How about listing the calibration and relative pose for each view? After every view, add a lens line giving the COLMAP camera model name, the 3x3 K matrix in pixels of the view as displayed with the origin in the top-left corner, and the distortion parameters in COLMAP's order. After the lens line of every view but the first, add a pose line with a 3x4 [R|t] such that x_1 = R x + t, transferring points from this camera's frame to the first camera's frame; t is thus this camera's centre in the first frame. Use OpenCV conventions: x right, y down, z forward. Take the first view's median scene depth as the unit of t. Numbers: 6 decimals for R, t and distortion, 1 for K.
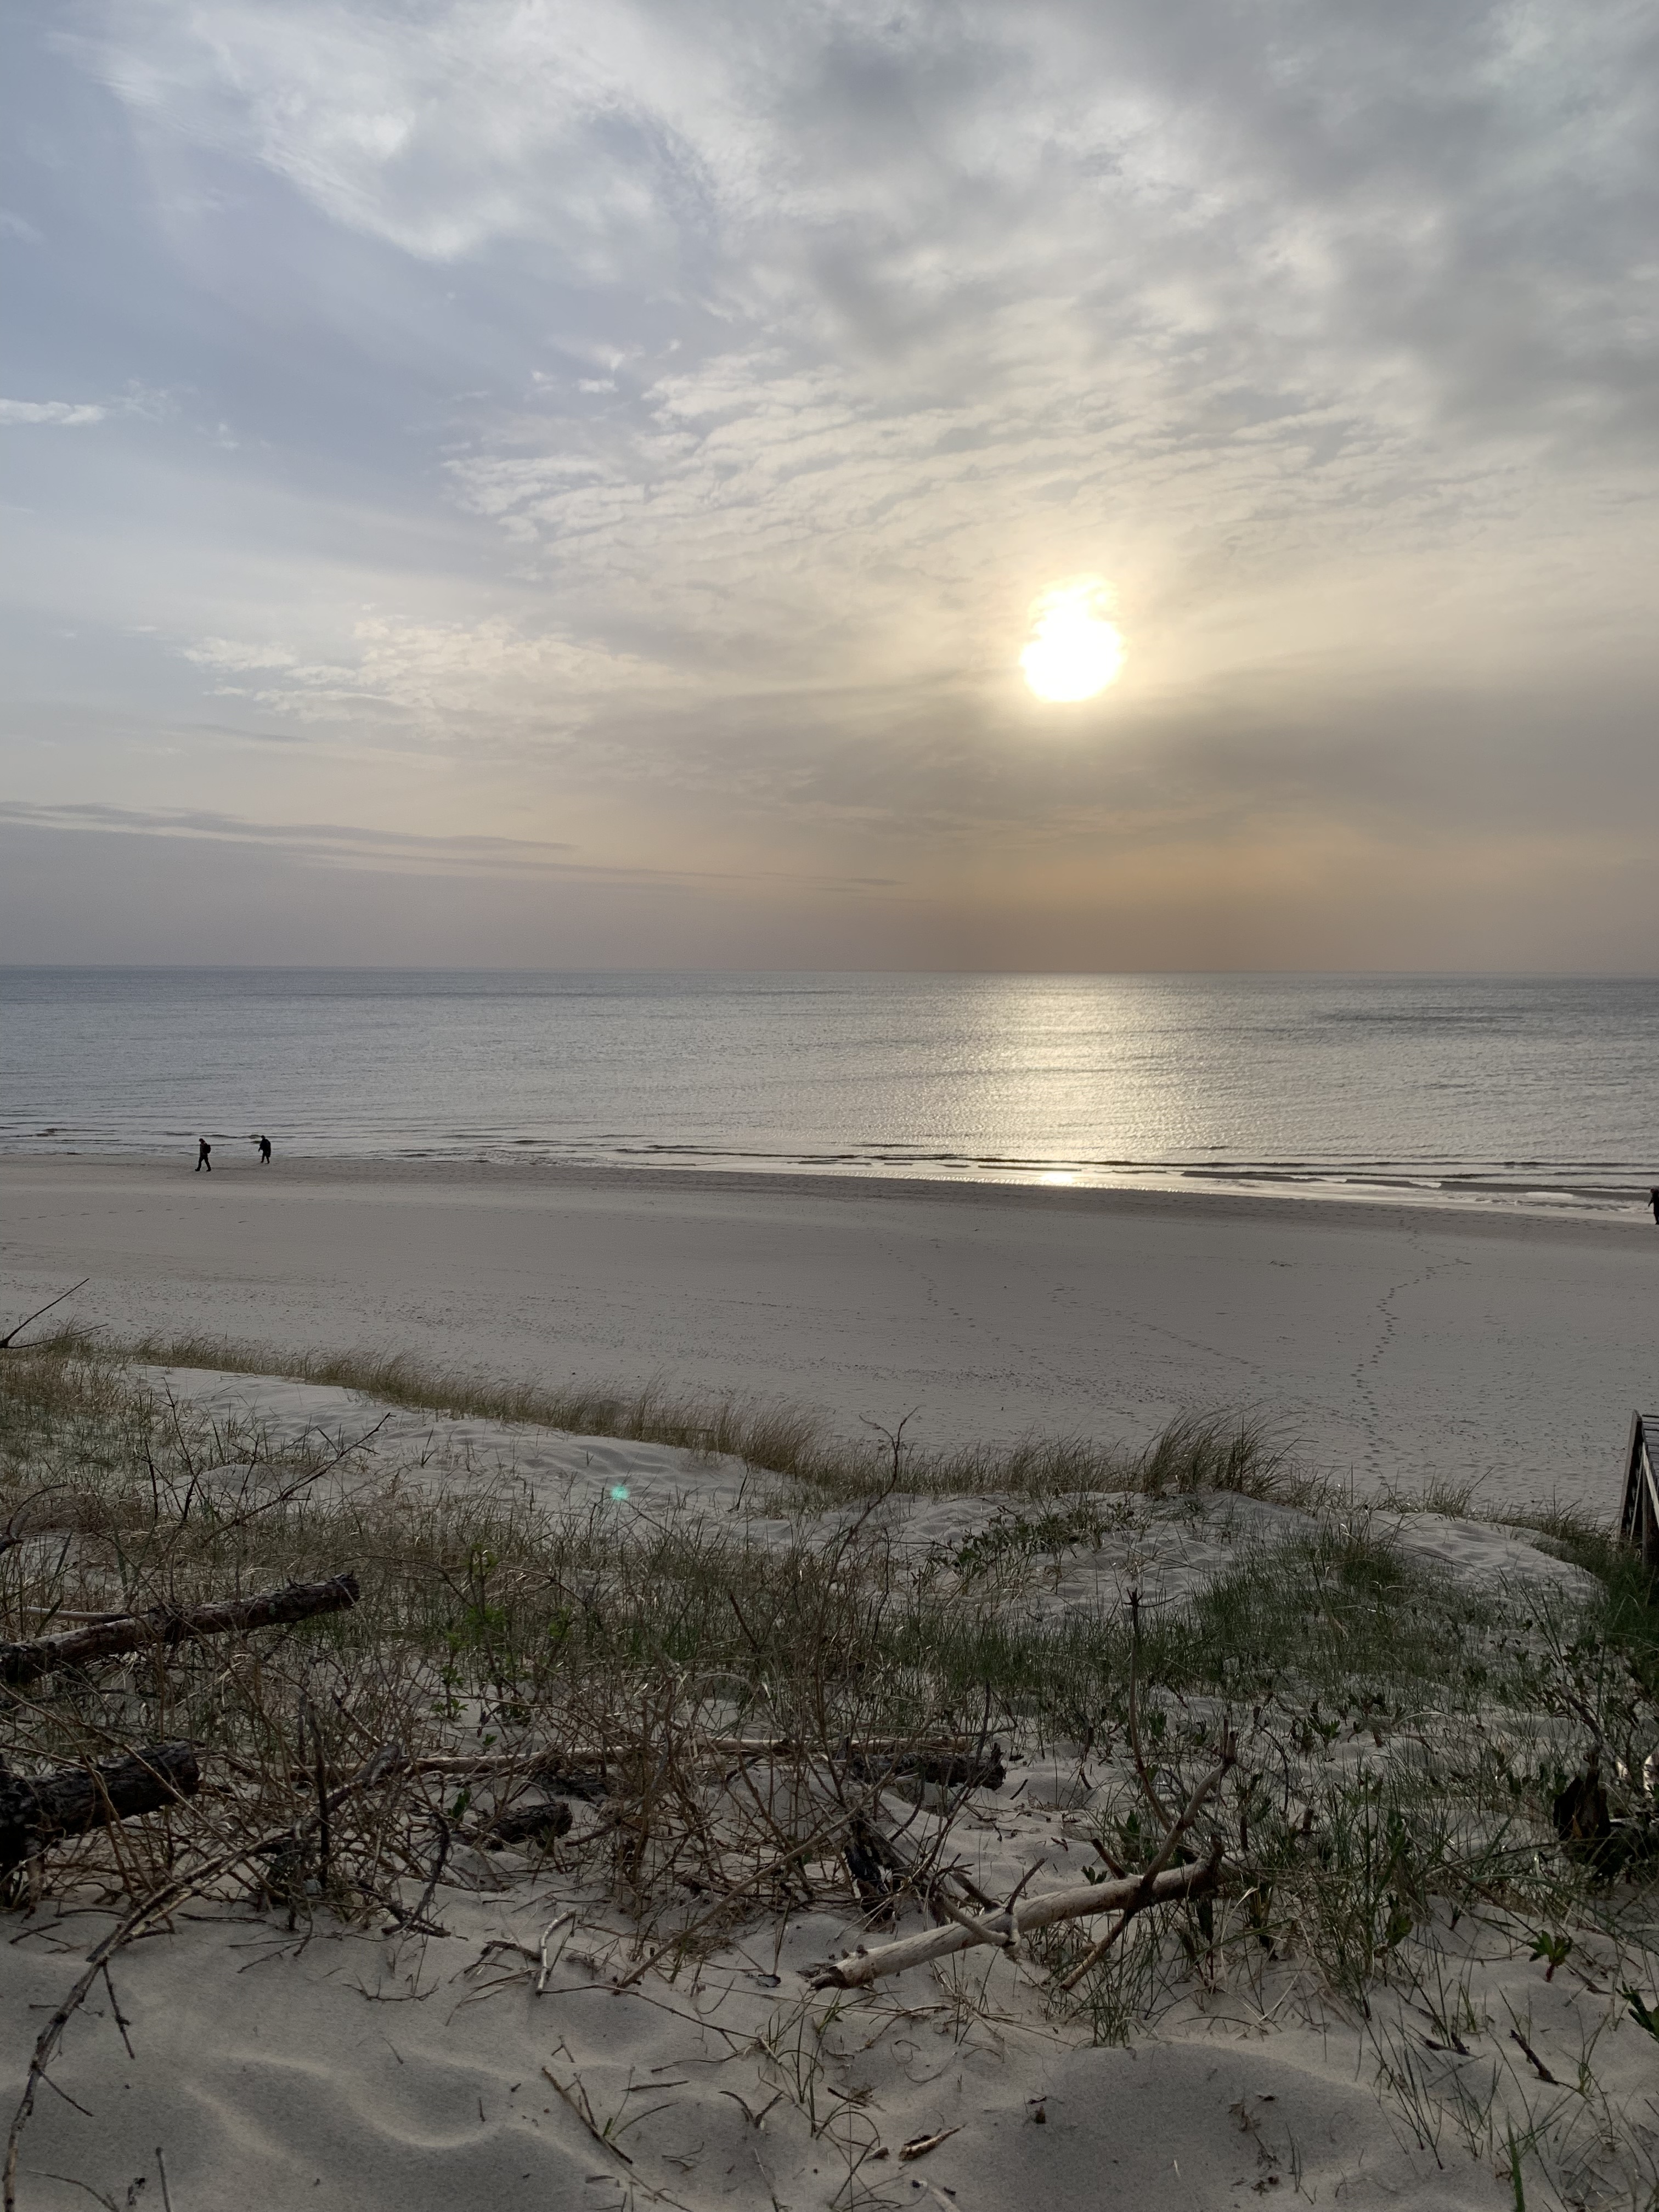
lens RADIAL K [[1663.9, 0, 848.7], [0, 1663.9, 1107.8], [0, 0, 1]] dist [0.033548, -0.025871]
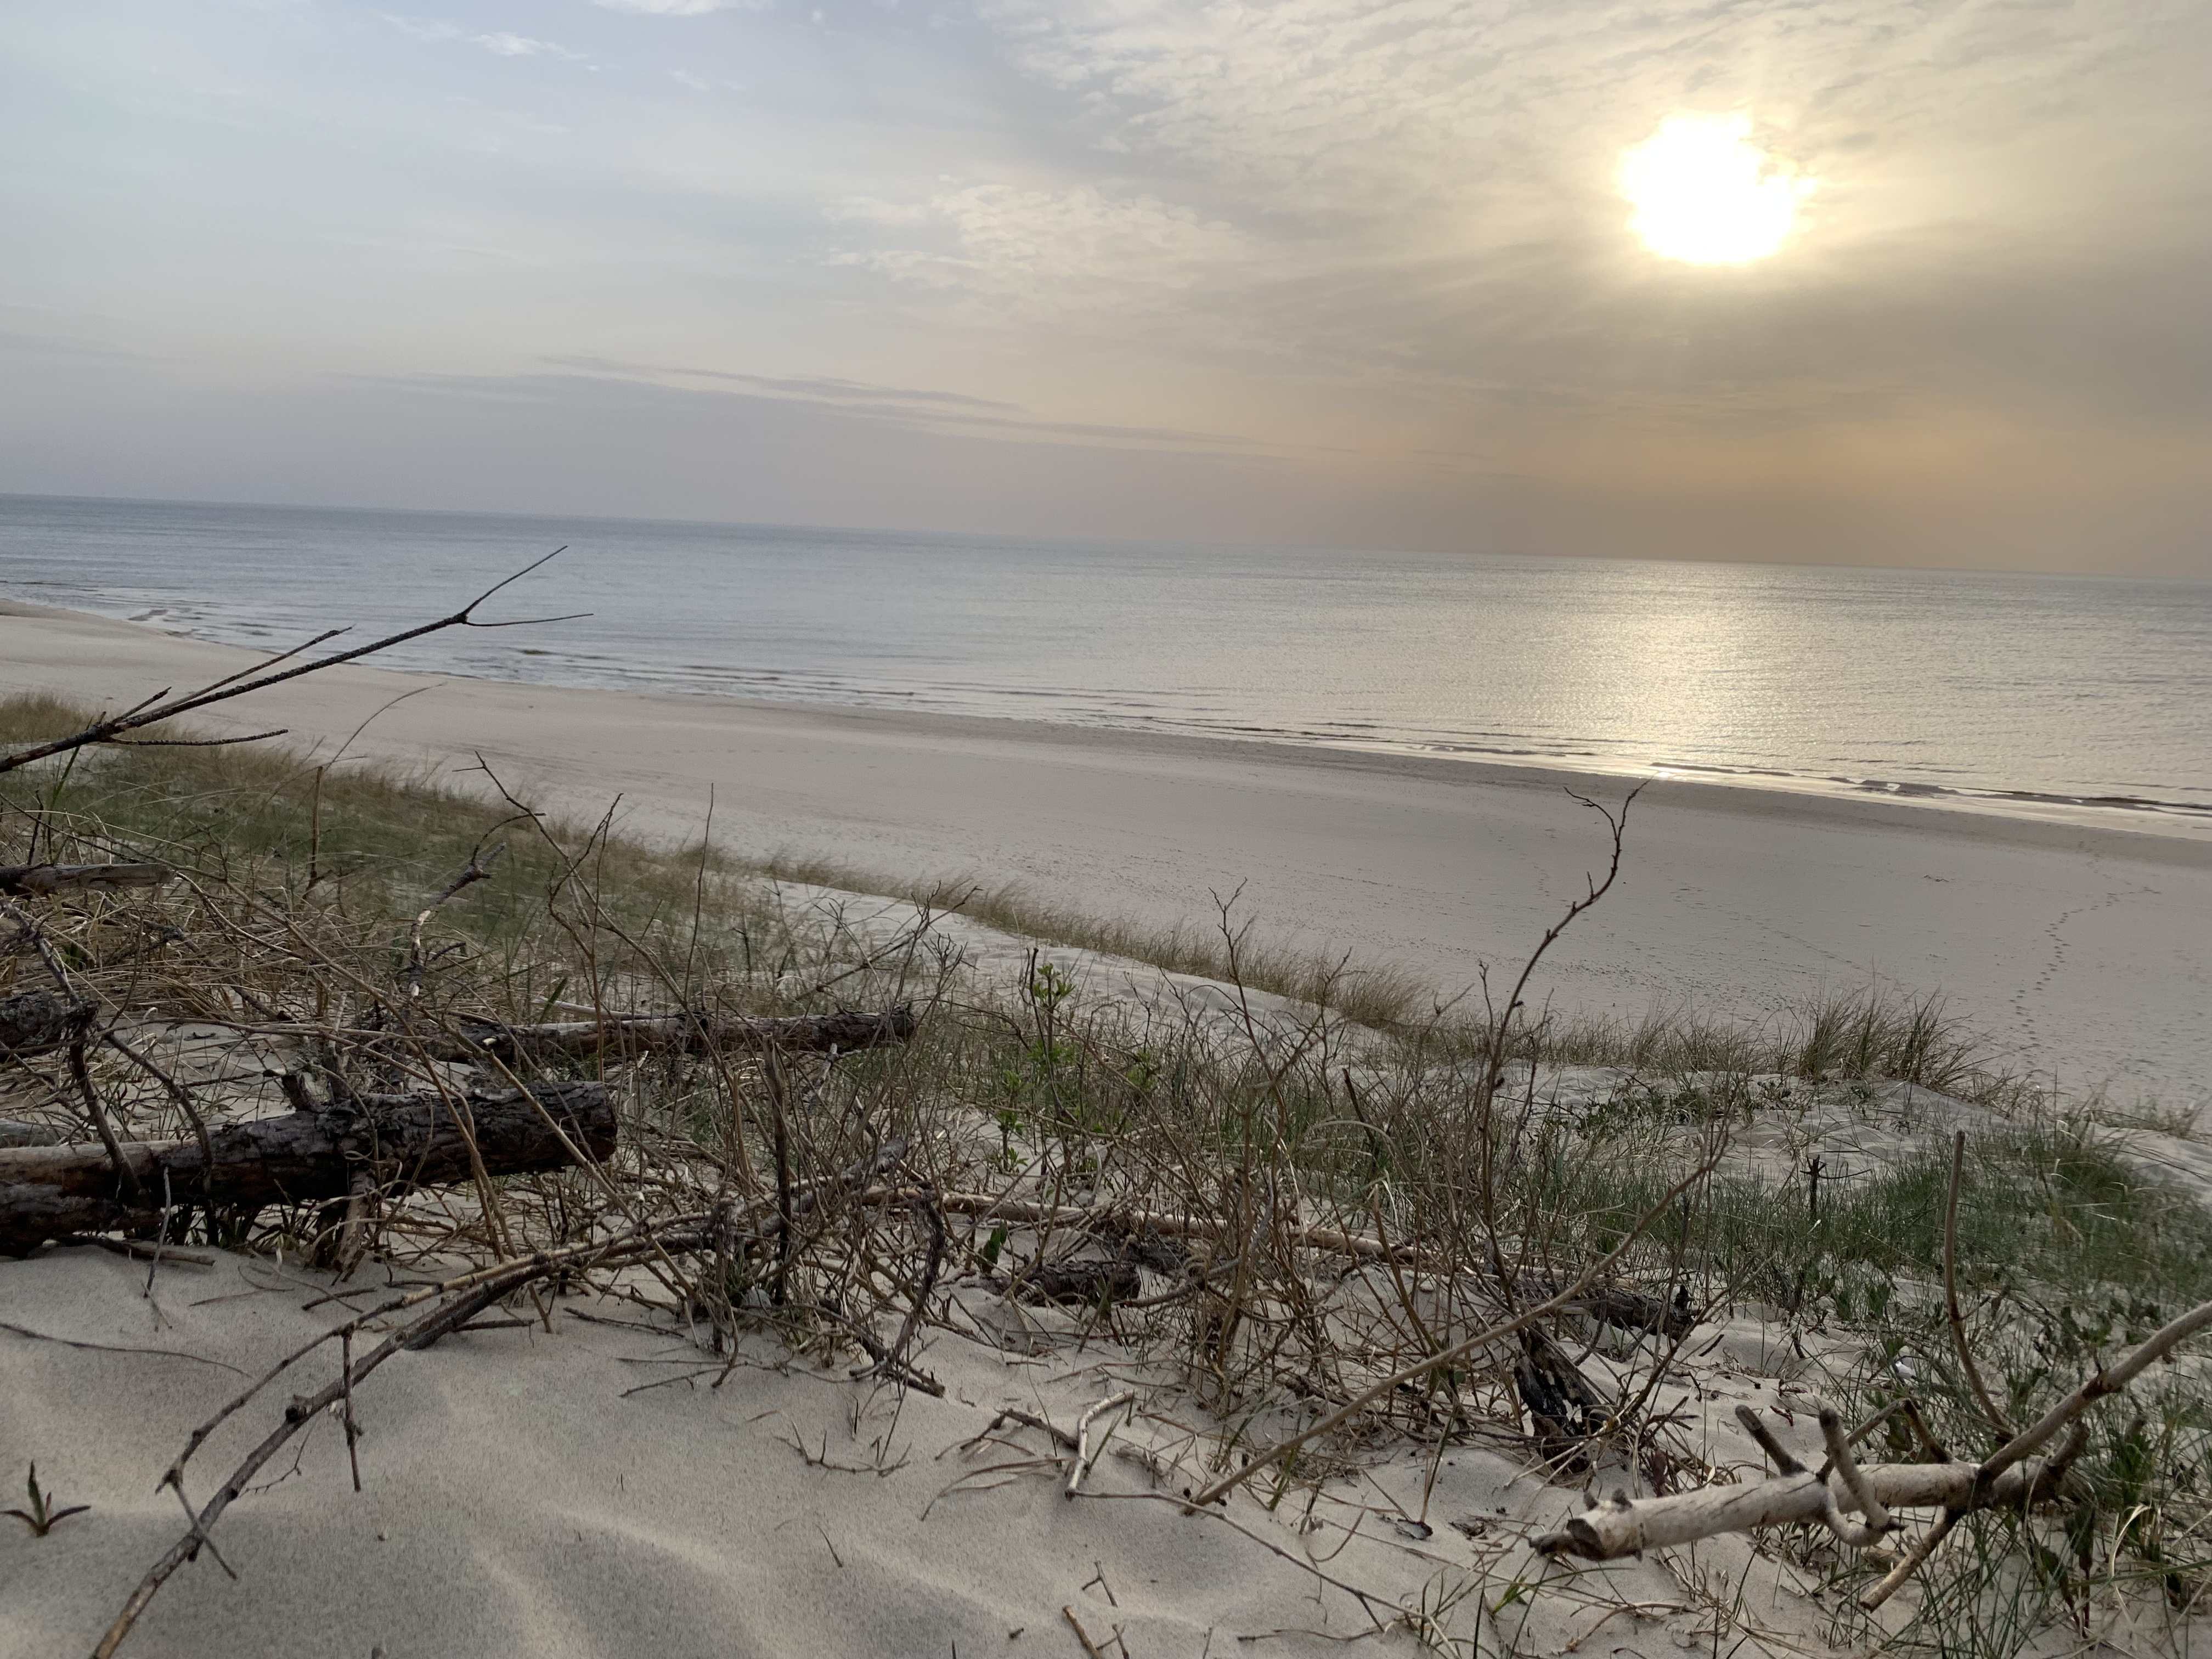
lens RADIAL K [[1663.9, 0, 1098.7], [0, 1663.9, 819.4], [0, 0, 1]] dist [0.033548, -0.025871]
pose [[0.976174, 0.054695, -0.209981, -0.039202], [-0.037464, 0.995661, 0.085182, 0.159392], [0.213729, -0.075285, 0.973988, 0.294059]]
